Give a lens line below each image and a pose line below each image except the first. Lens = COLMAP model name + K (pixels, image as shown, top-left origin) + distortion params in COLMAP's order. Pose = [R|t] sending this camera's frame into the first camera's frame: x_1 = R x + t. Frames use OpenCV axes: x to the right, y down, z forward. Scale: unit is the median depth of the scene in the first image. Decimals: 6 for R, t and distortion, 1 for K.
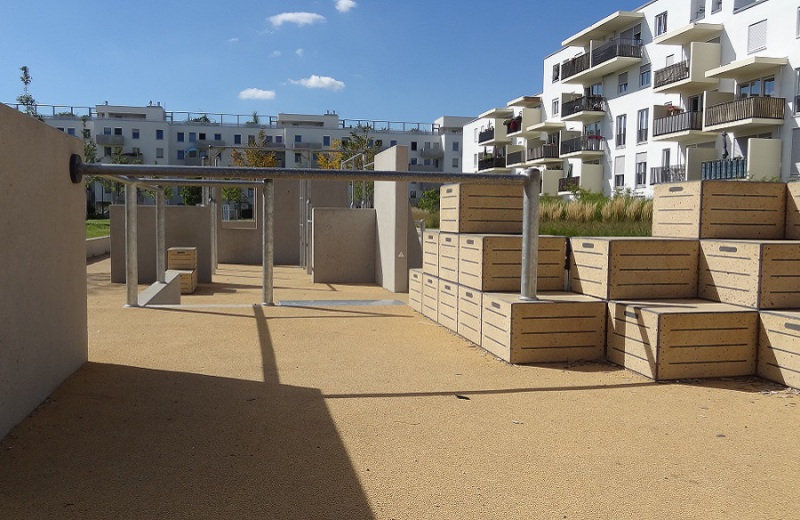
lens RADIAL K [[649.2, 0, 377.3], [0, 649.2, 258.1], [0, 0, 1]] dist [-0.001079, -0.006110]
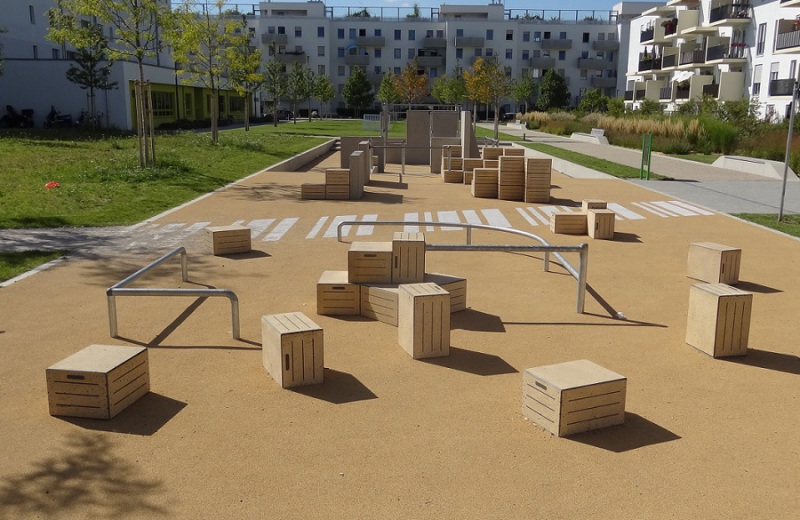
lens RADIAL K [[759.9, 0, 400.0], [0, 759.9, 260.0], [0, 0, 1]] dist [-0.001127, 0.013432]
pose [[0.978428, 0.040178, -0.202642, 0.064963], [-0.013127, 0.991014, 0.133110, -0.002180], [0.206169, -0.127579, 0.970164, -0.294154]]
